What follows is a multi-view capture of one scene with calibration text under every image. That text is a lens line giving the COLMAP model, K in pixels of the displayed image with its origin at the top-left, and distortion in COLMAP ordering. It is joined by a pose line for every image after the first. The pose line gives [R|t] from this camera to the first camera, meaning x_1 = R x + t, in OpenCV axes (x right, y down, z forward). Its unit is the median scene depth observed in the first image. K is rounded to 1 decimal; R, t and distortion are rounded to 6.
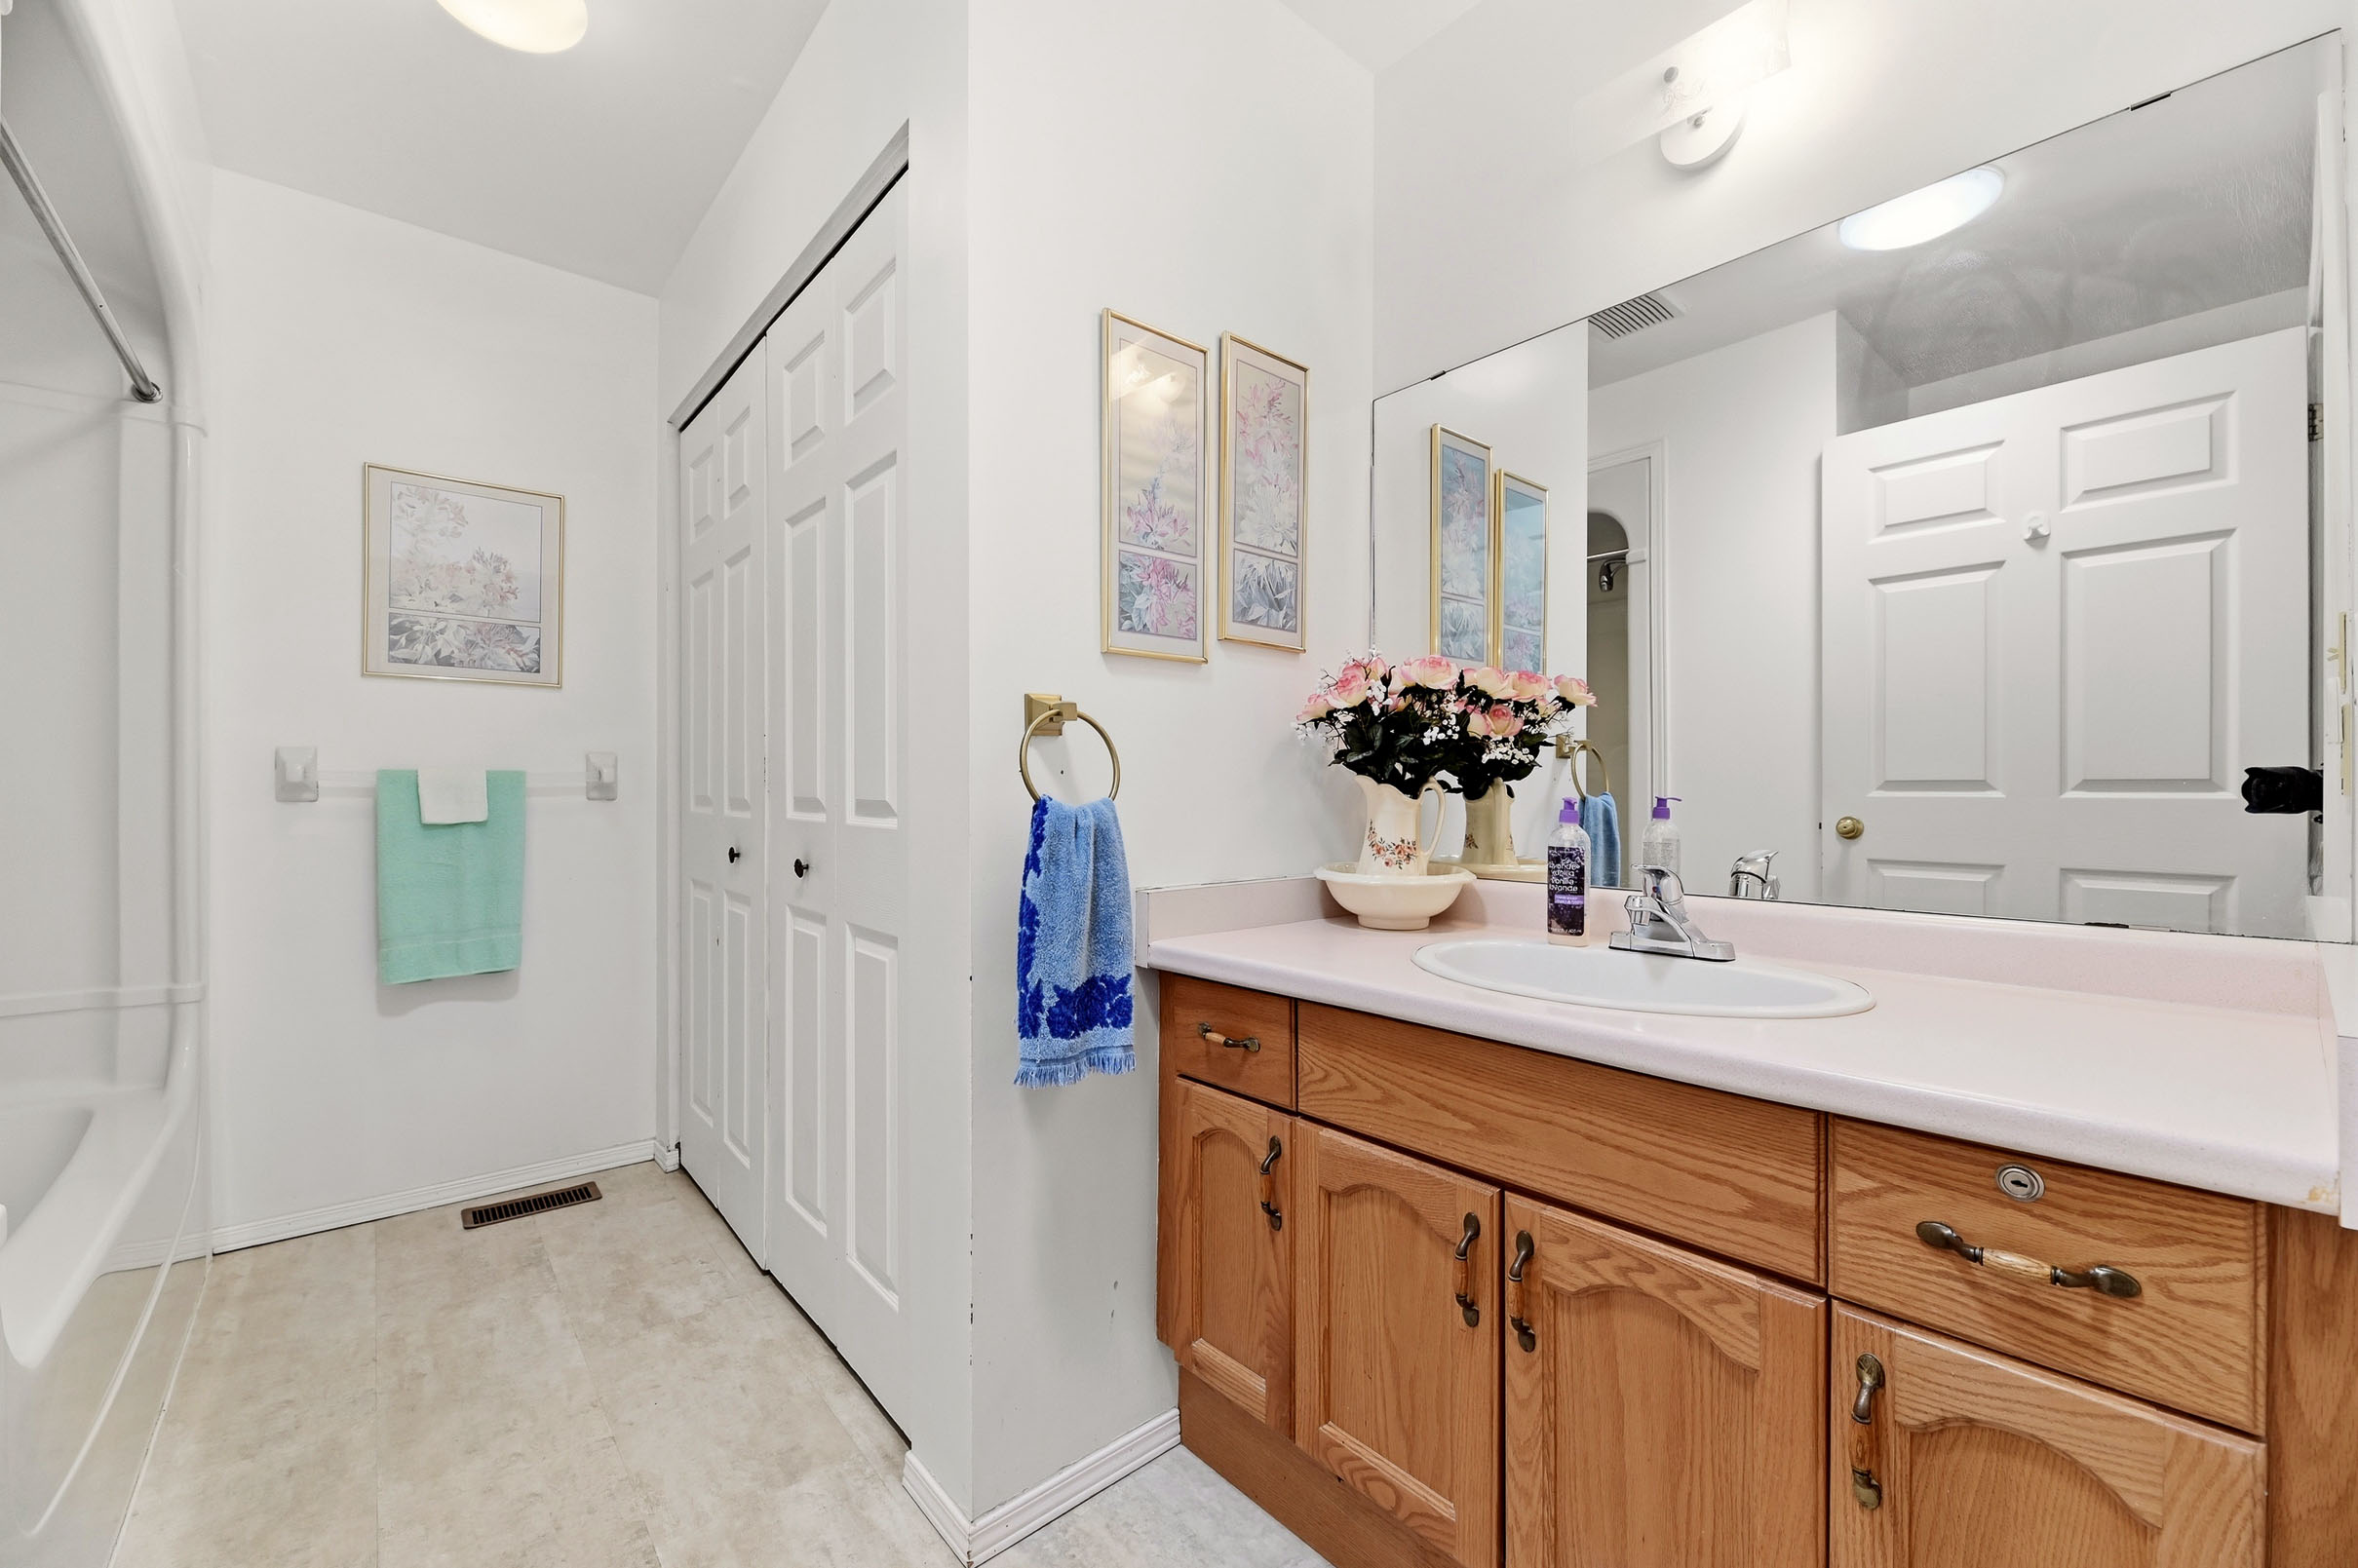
lens RADIAL K [[934.0, 0, 1165.9], [0, 934.0, 789.7], [0, 0, 1]] dist [-0.000339, -0.003073]
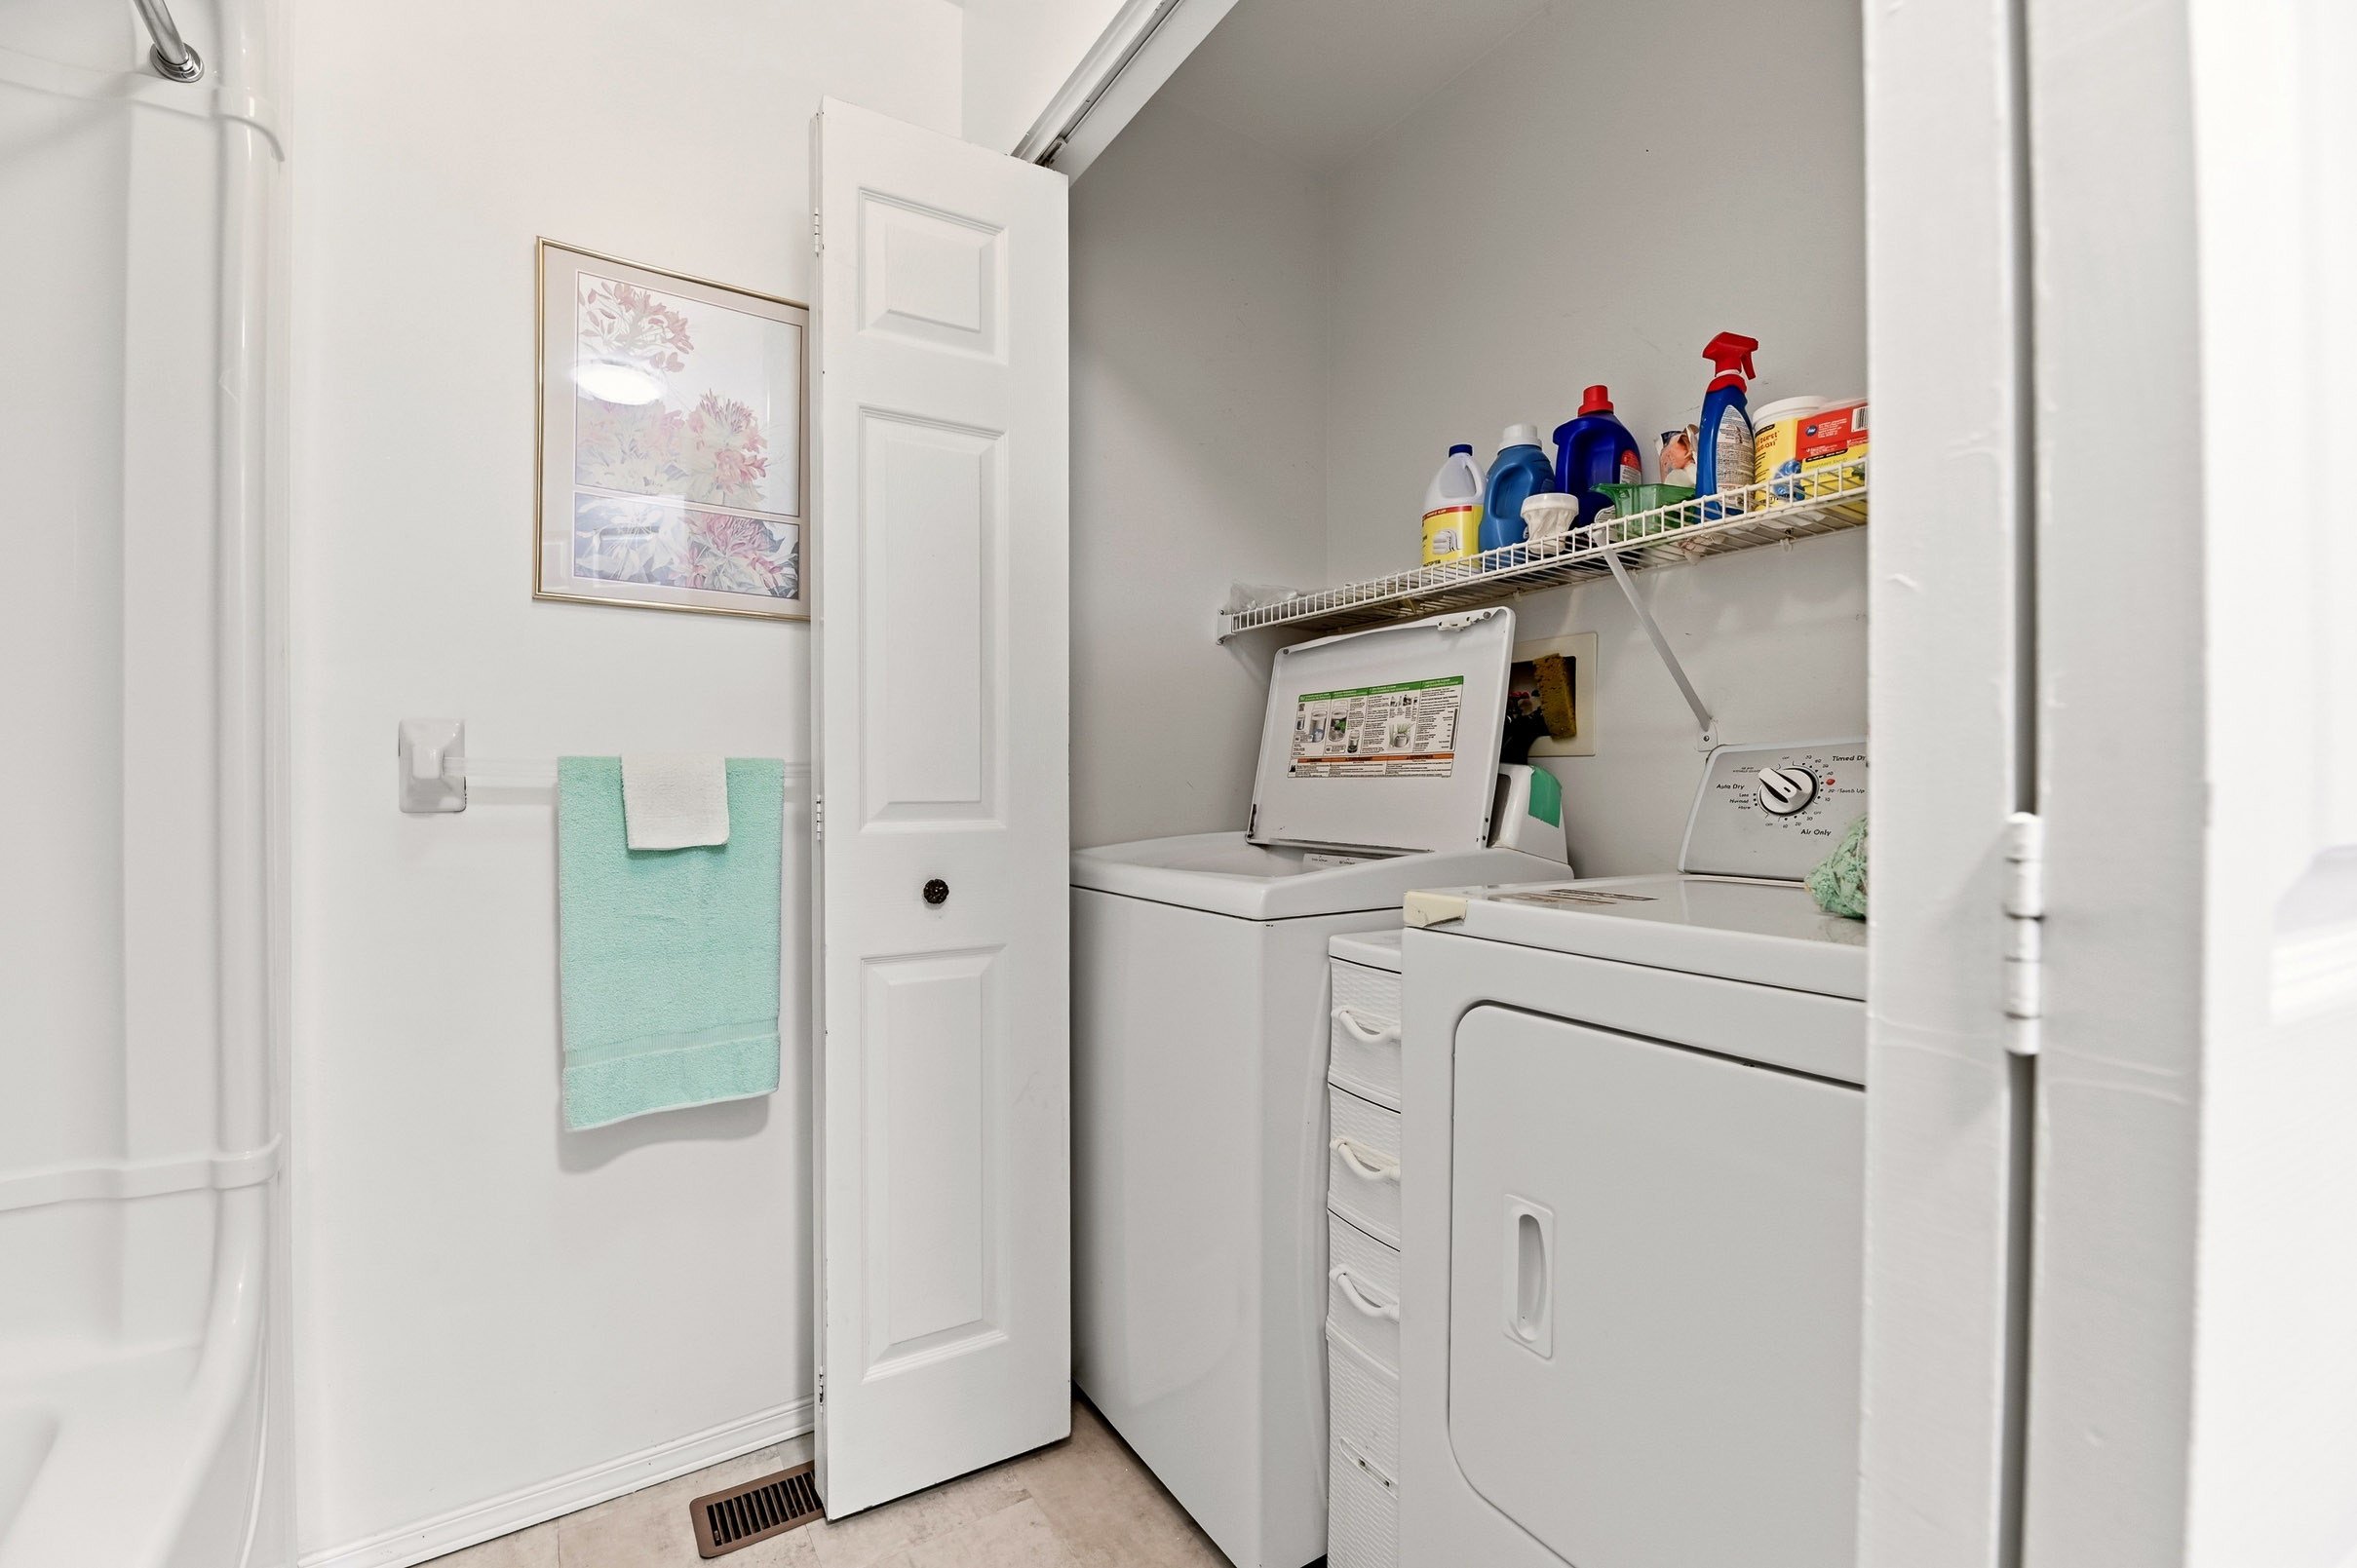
lens RADIAL K [[975.7, 0, 1172.7], [0, 975.7, 790.4], [0, 0, 1]] dist [-0.000329, -0.005184]
pose [[0.991226, -0.000116, -0.132179, -0.373499], [0.000601, 0.999993, 0.003622, -0.002524], [0.132178, -0.003670, 0.991219, 0.433897]]
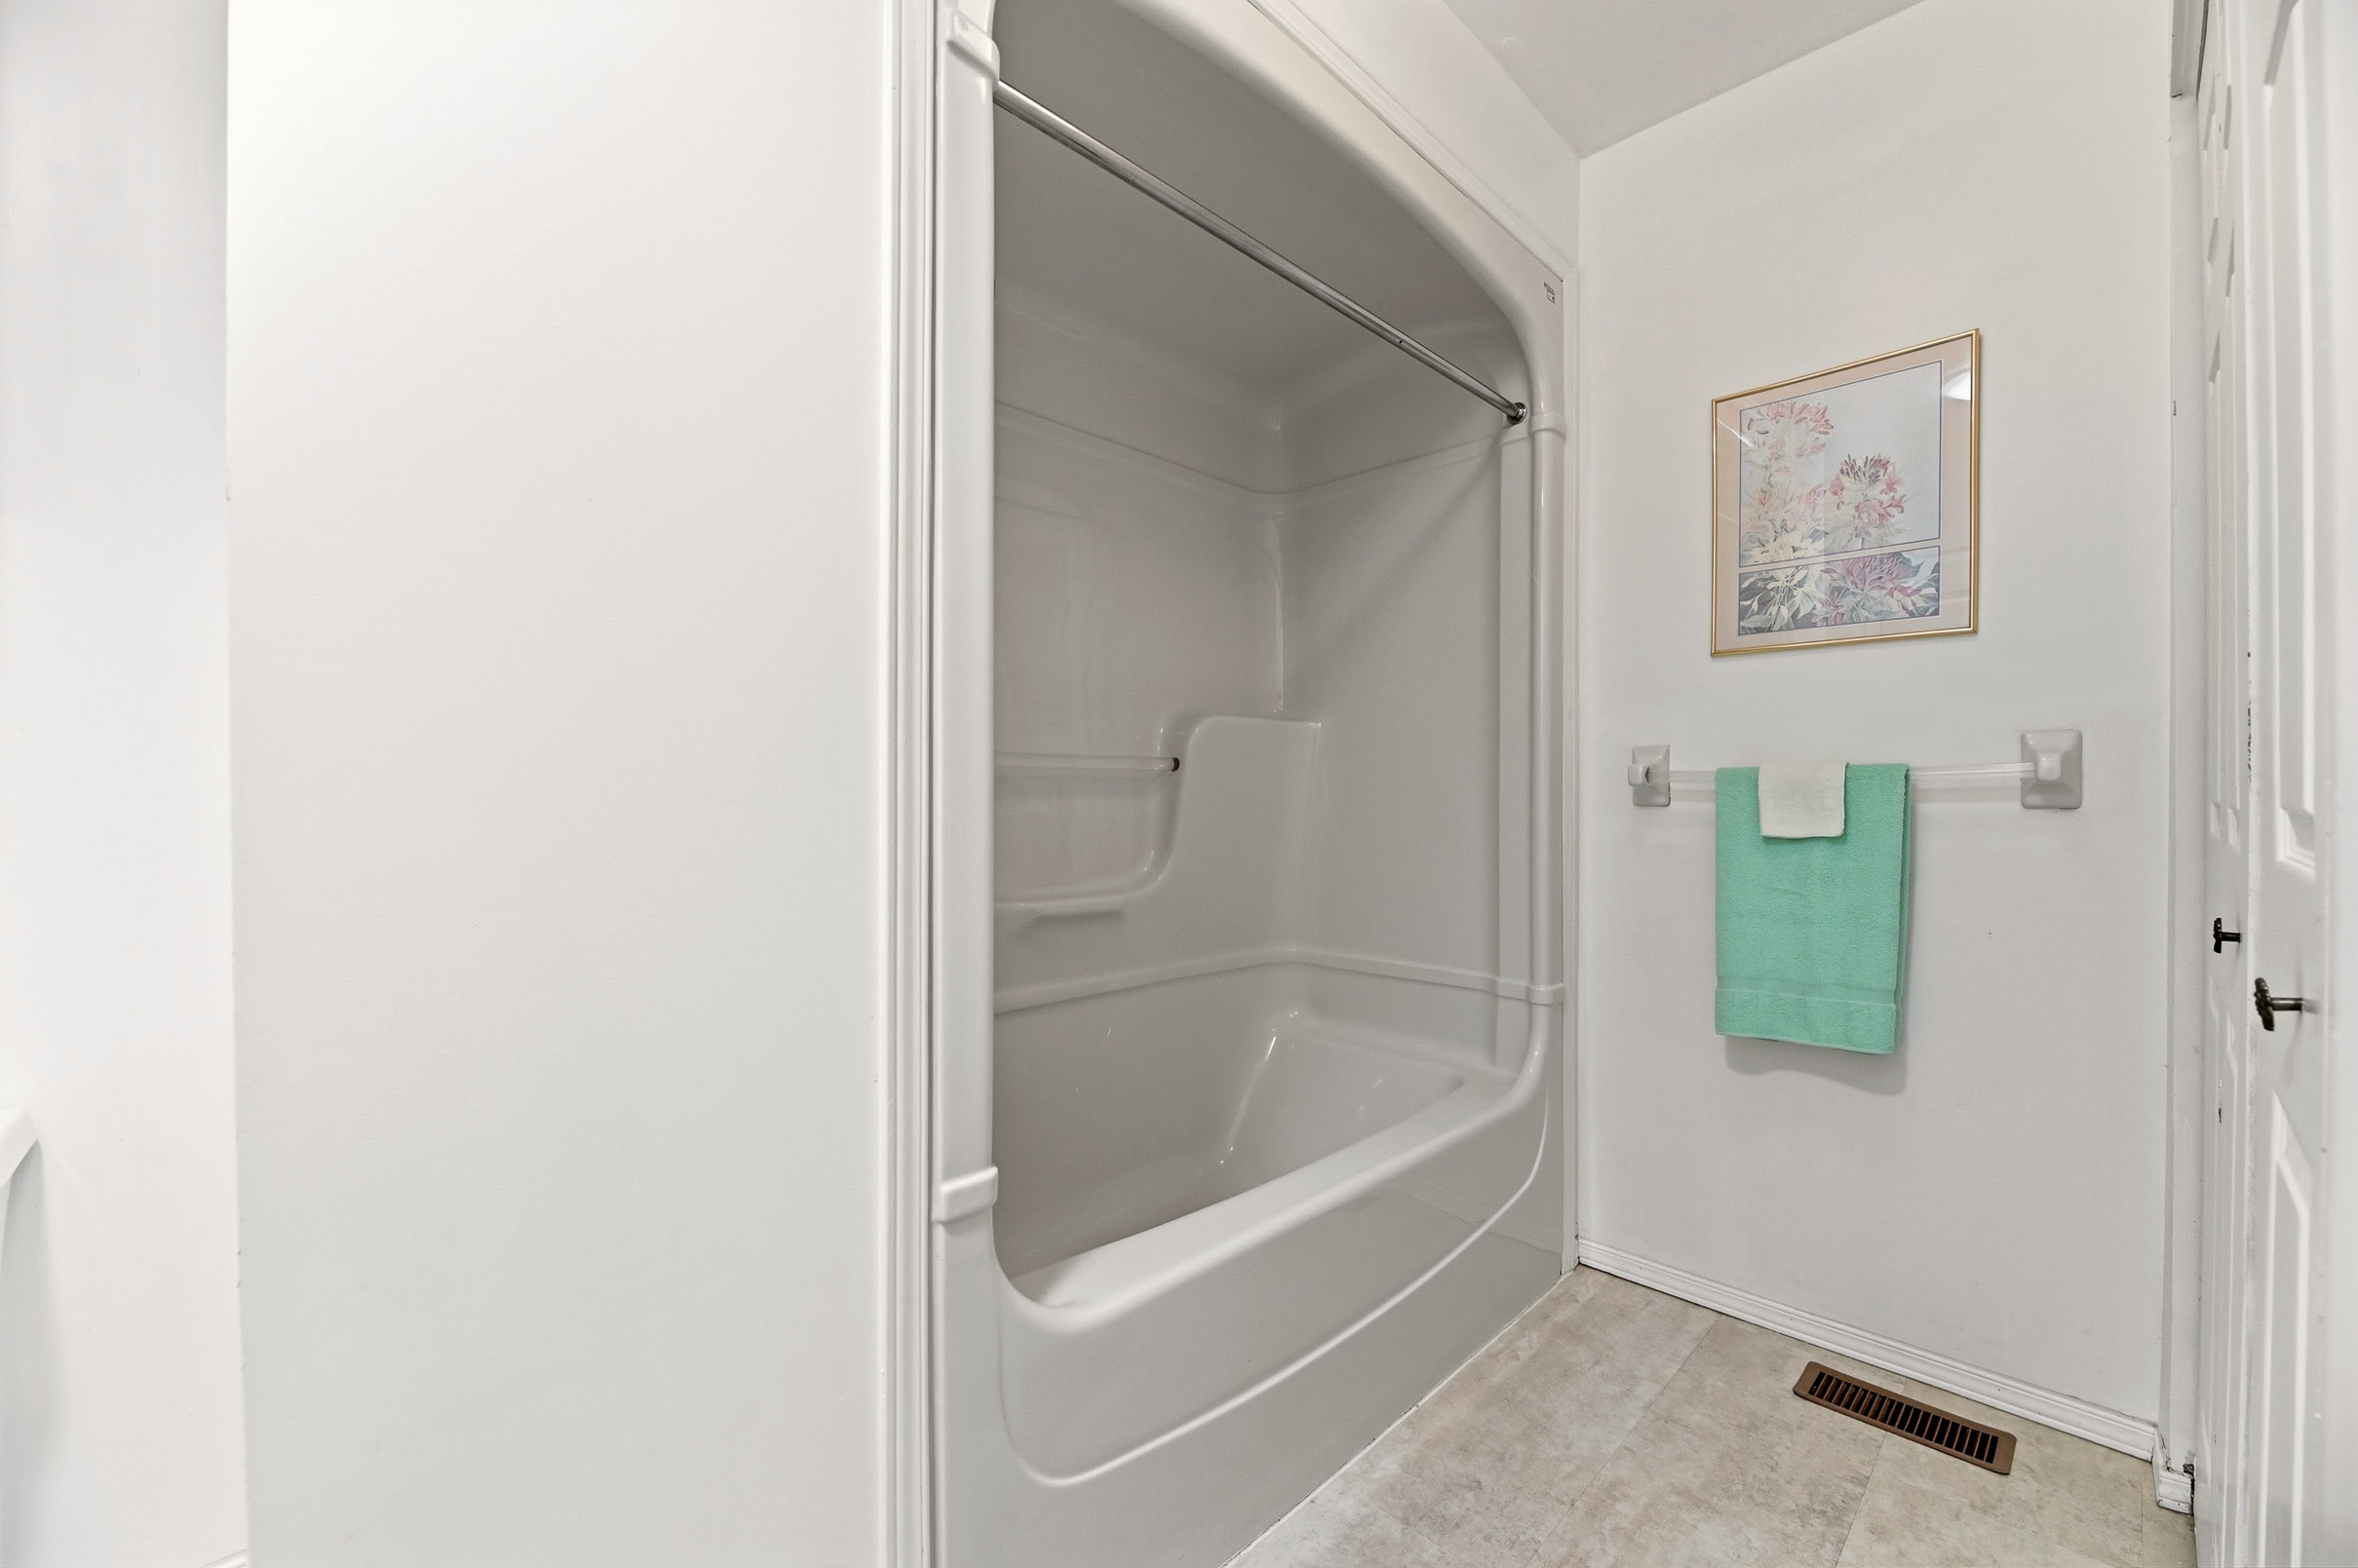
lens RADIAL K [[949.1, 0, 1164.8], [0, 949.1, 797.7], [0, 0, 1]] dist [-0.000105, -0.004097]
pose [[0.073307, 0.003005, -0.997305, -0.046897], [0.003898, 0.999987, 0.003300, -0.000168], [0.997302, -0.004129, 0.073294, 0.439868]]
